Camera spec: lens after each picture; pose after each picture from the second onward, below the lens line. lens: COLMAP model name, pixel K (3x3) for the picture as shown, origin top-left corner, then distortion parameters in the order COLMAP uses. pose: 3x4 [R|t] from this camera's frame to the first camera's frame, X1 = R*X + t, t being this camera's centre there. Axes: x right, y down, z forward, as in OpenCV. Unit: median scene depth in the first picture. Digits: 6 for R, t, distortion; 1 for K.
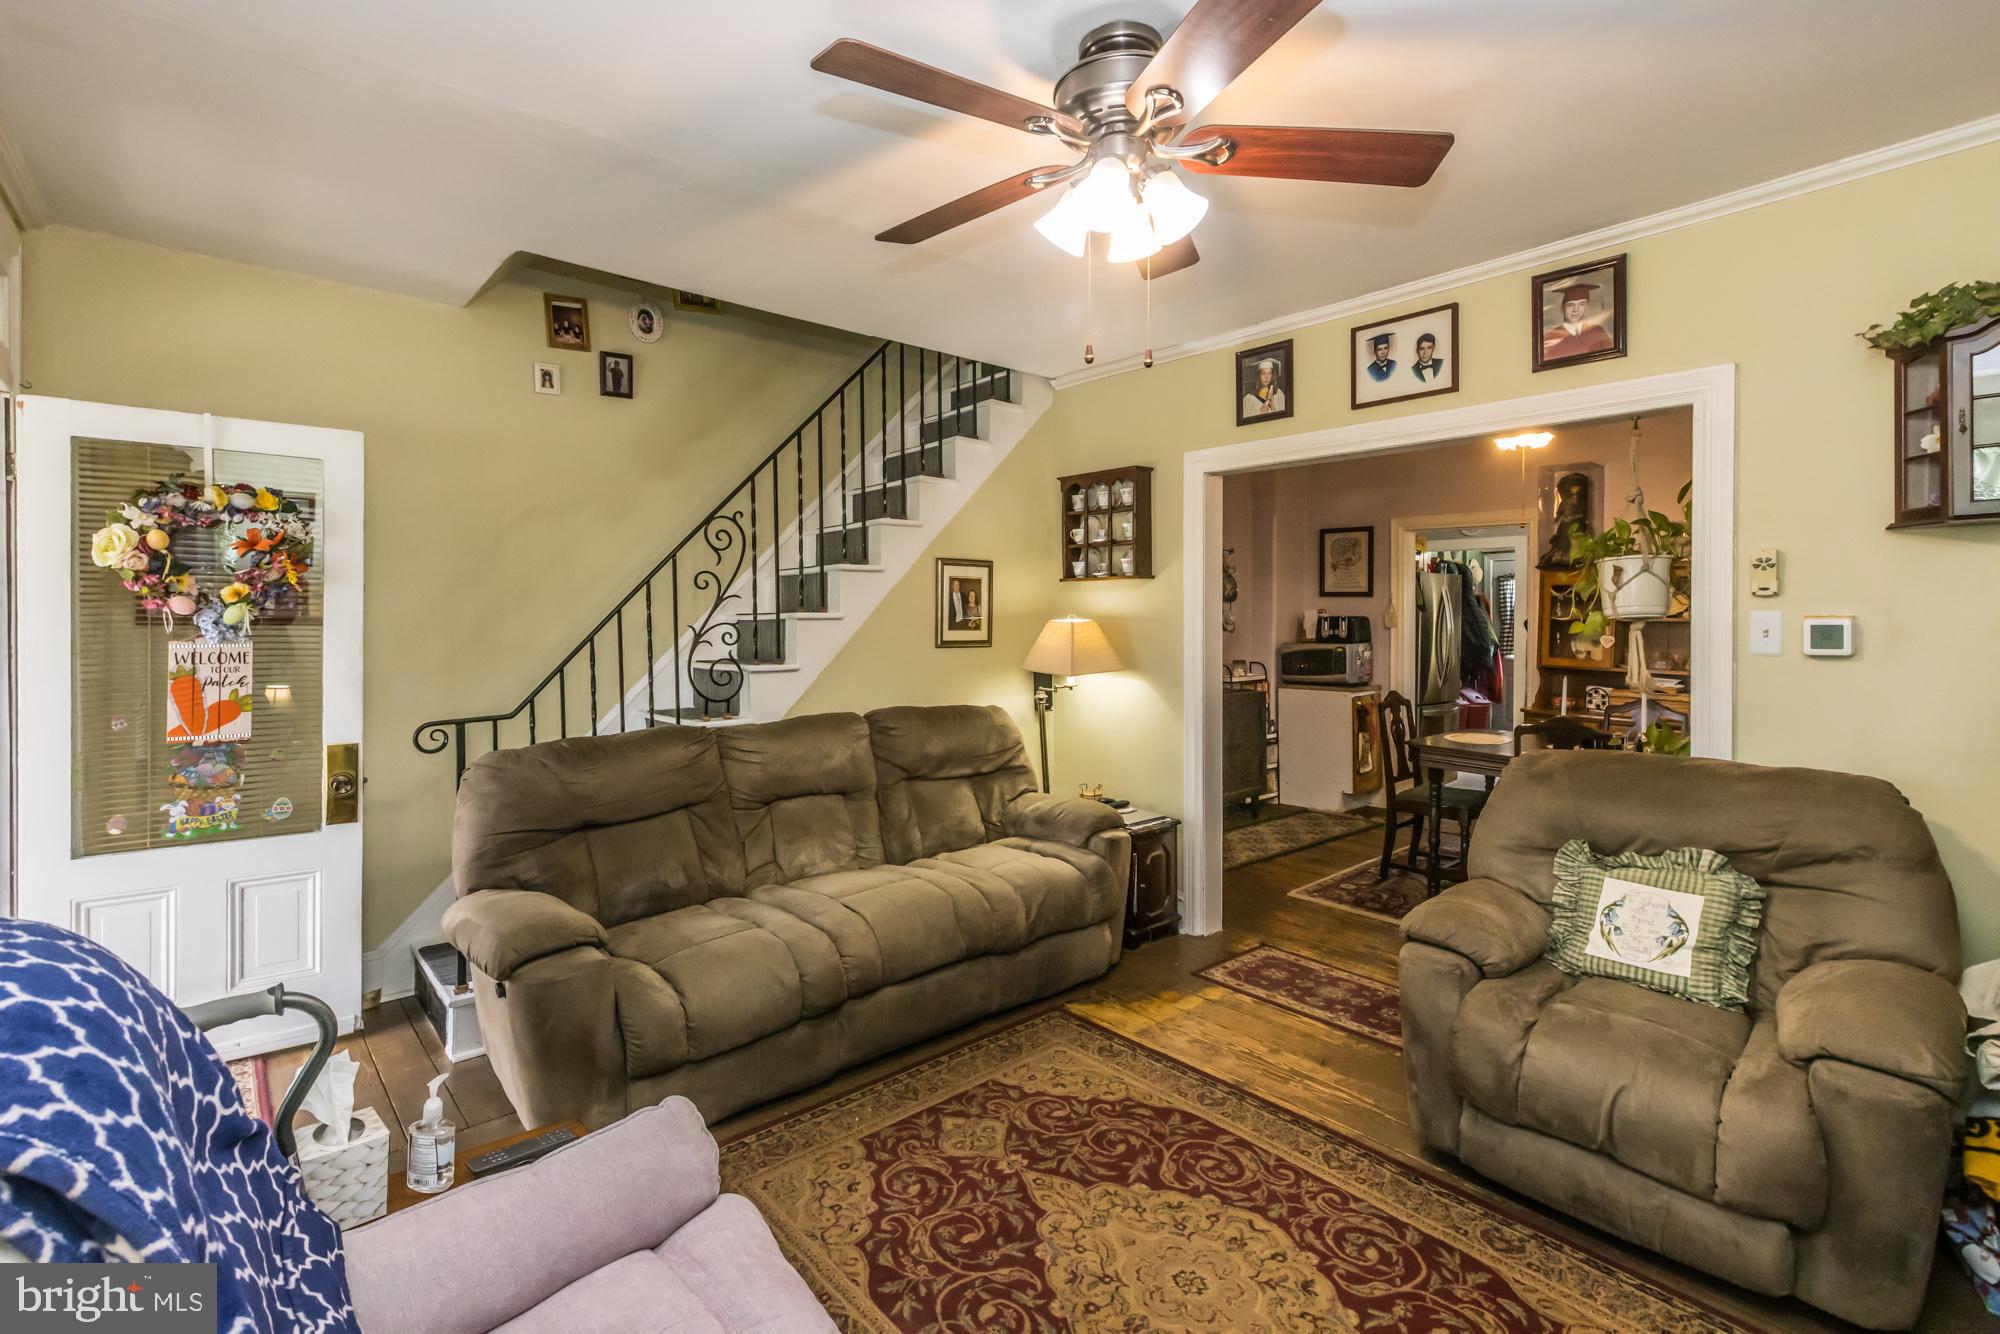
lens RADIAL K [[916.2, 0, 988.9], [0, 916.2, 614.8], [0, 0, 1]] dist [0.000165, -0.000133]
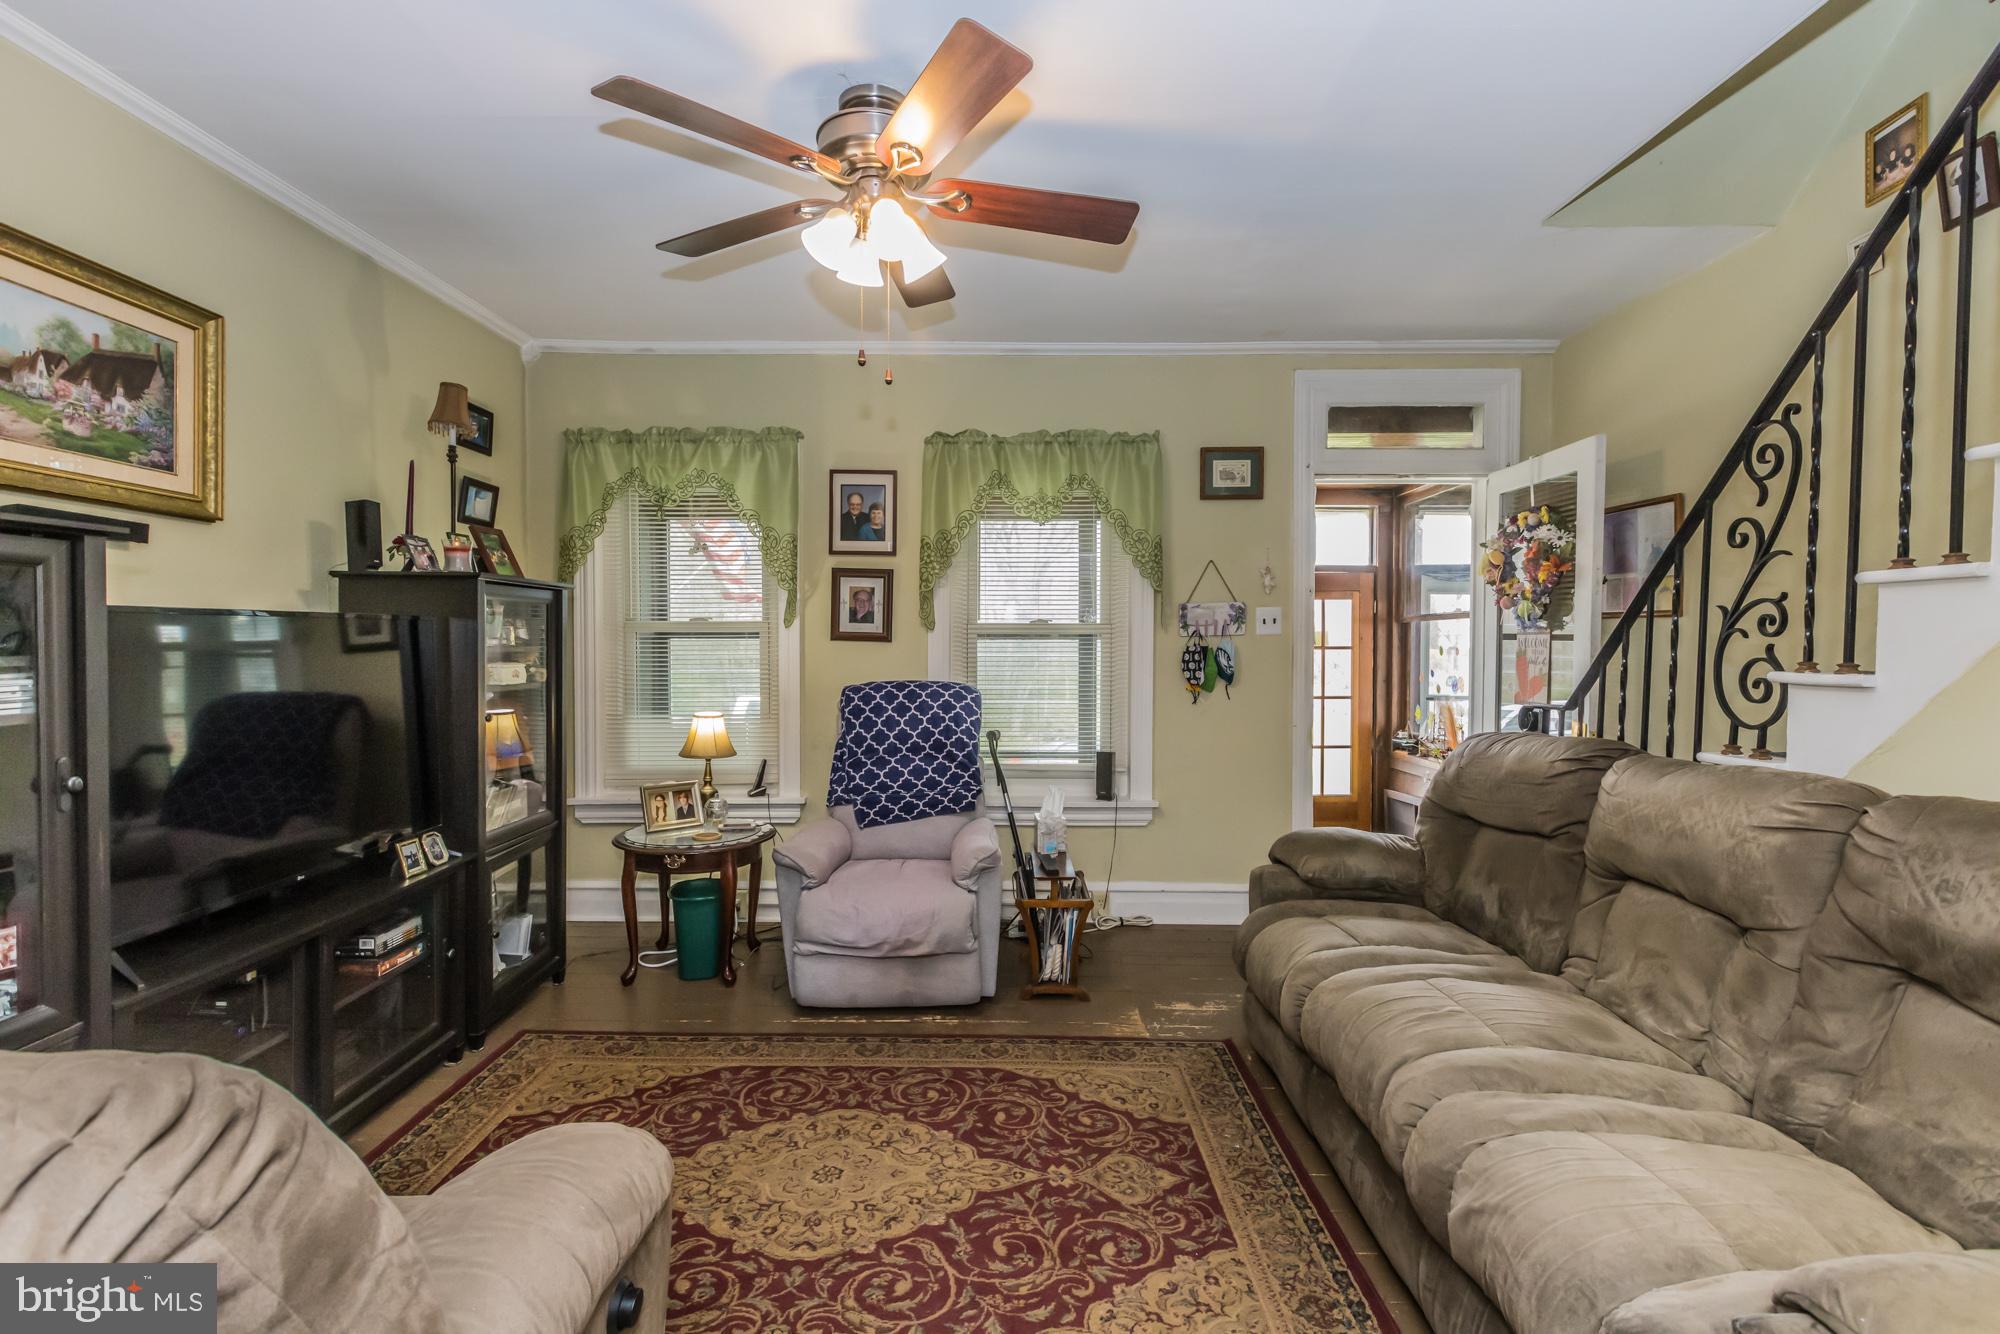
lens RADIAL K [[883.8, 0, 999.0], [0, 883.8, 653.6], [0, 0, 1]] dist [0.000082, -0.000056]
pose [[-0.661280, 0.009873, -0.750074, 0.508546], [-0.001695, 0.999891, 0.014655, 0.038732], [0.750137, 0.010962, -0.661191, 1.067544]]
